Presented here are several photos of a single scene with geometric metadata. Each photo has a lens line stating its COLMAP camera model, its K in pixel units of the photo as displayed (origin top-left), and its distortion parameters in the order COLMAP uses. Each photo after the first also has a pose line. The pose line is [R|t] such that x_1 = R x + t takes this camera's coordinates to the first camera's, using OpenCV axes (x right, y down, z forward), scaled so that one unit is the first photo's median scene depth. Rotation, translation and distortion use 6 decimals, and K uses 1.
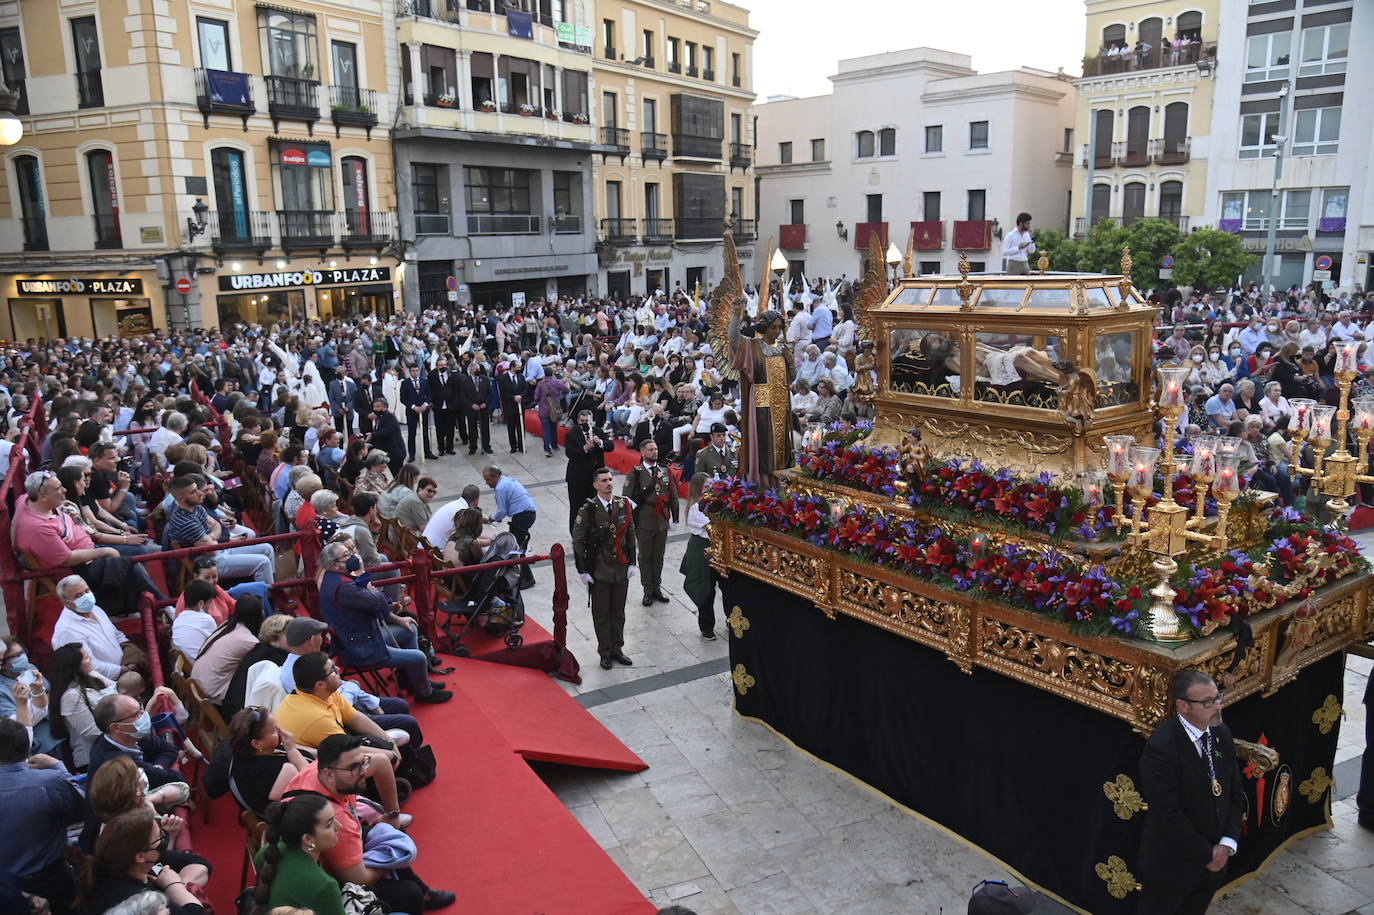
lens RADIAL K [[1044.4, 0, 687.0], [0, 1044.4, 457.5], [0, 0, 1]] dist [-0.039558, 0.019702]
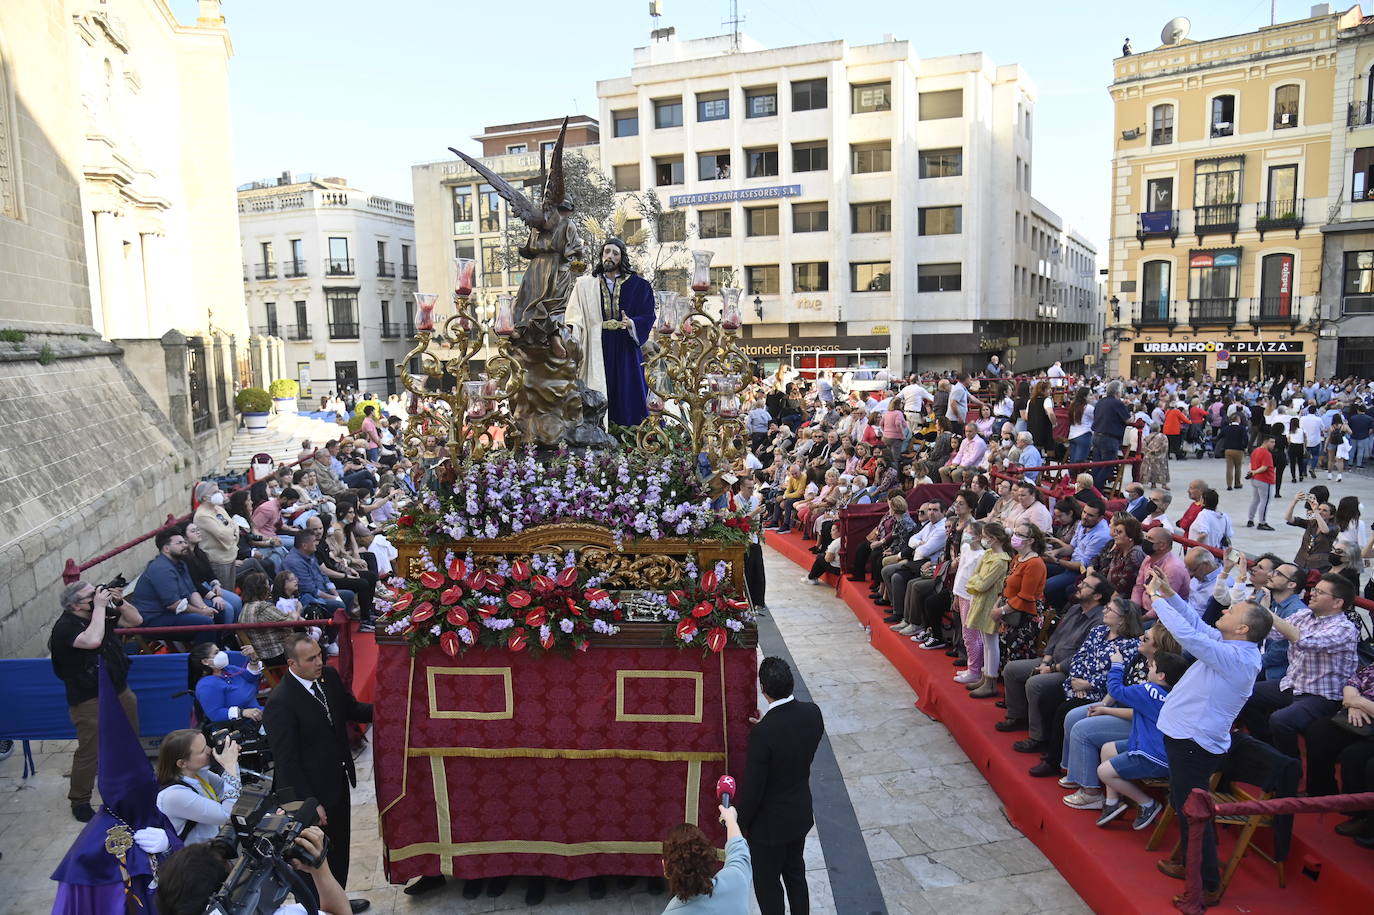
lens RADIAL K [[940.1, 0, 680.8], [0, 940.1, 478.6], [0, 0, 1]] dist [-0.043599, 0.012391]
pose [[-0.157743, 0.166252, -0.973384, 0.859680], [-0.182235, 0.963894, 0.194164, -0.101678], [0.970519, 0.208013, -0.121751, 0.444494]]
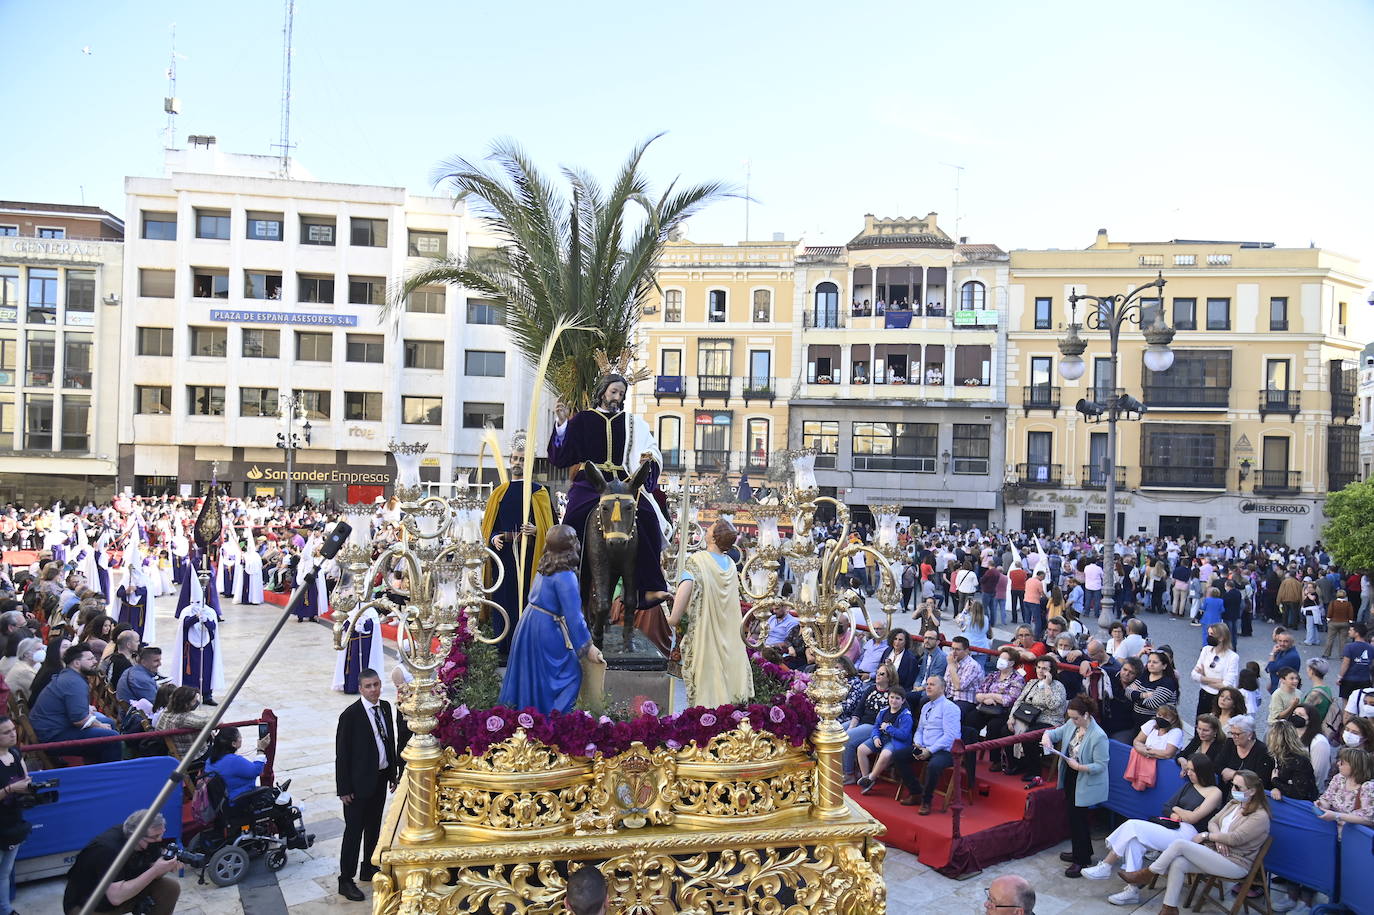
lens RADIAL K [[962.8, 0, 684.3], [0, 962.8, 474.5], [0, 0, 1]] dist [-0.032412, 0.005907]
pose [[0.370960, 0.032869, -0.928067, 0.930285], [-0.231419, 0.971117, -0.058107, -0.085348], [0.899352, 0.236328, 0.367853, 0.340708]]
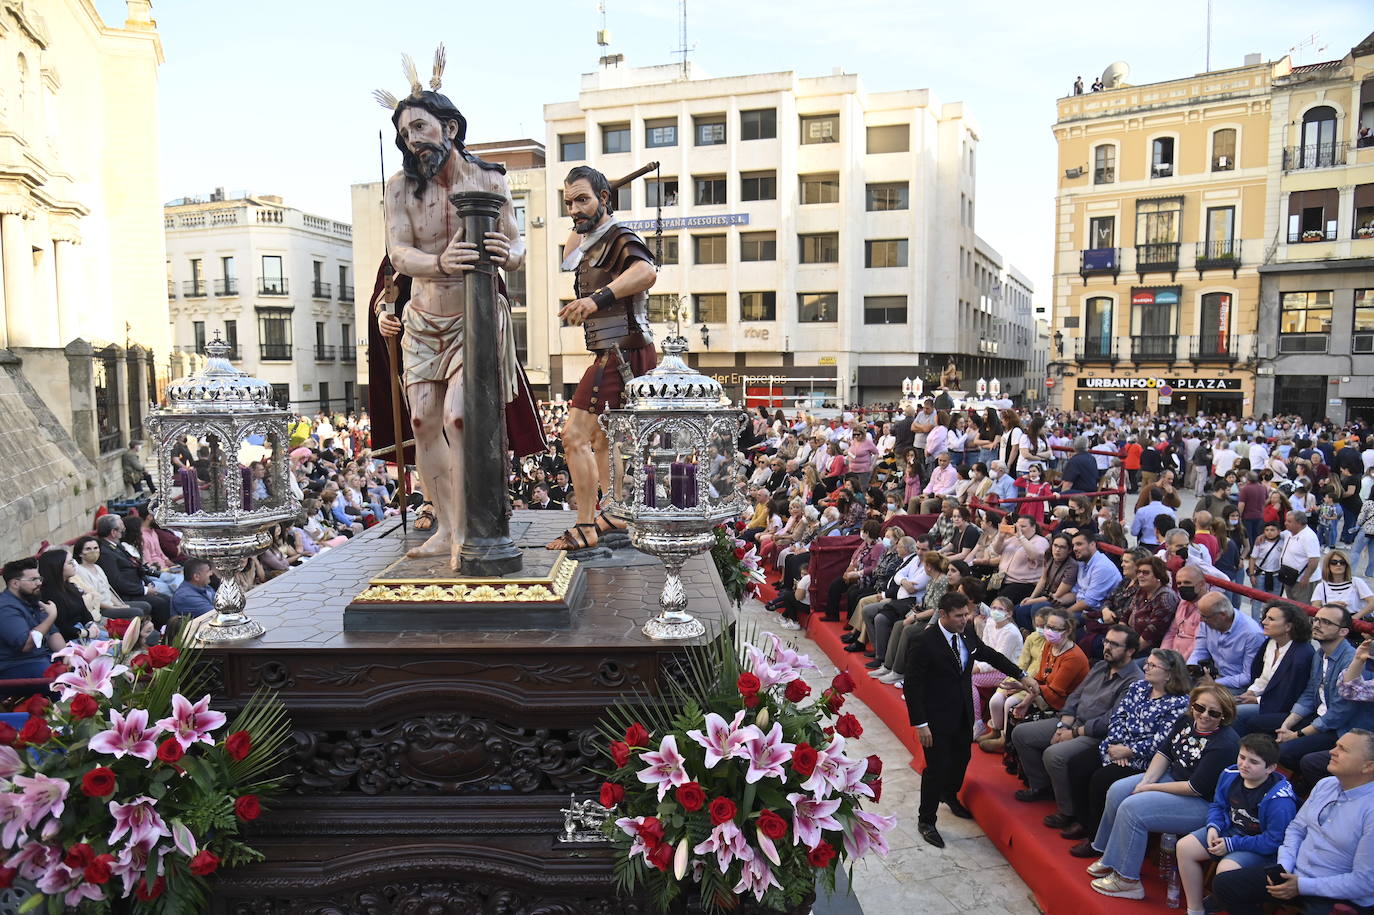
lens RADIAL K [[937.3, 0, 679.3], [0, 937.3, 477.8], [0, 0, 1]] dist [-0.045852, 0.014132]
pose [[-0.097069, 0.131716, -0.986523, 0.830629], [-0.203798, 0.967571, 0.149239, -0.093779], [0.974189, 0.215538, -0.067078, 0.434981]]
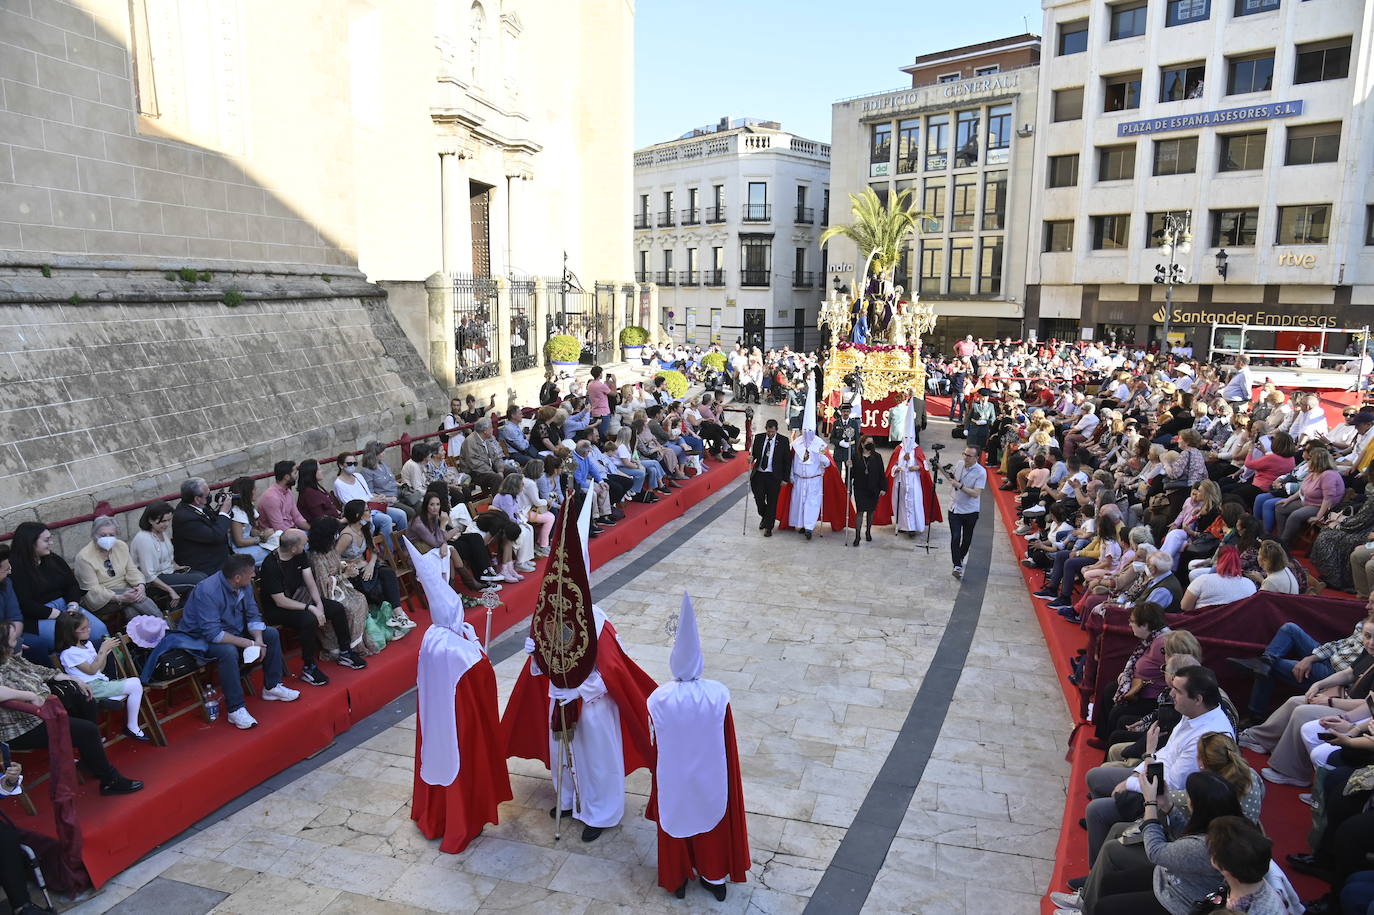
lens RADIAL K [[934.3, 0, 679.2], [0, 934.3, 477.8], [0, 0, 1]] dist [-0.049459, 0.017170]
pose [[-0.603932, 0.168221, -0.779081, 0.714145], [-0.163219, 0.930656, 0.327474, -0.110522], [0.780144, 0.324933, -0.534596, 0.488800]]
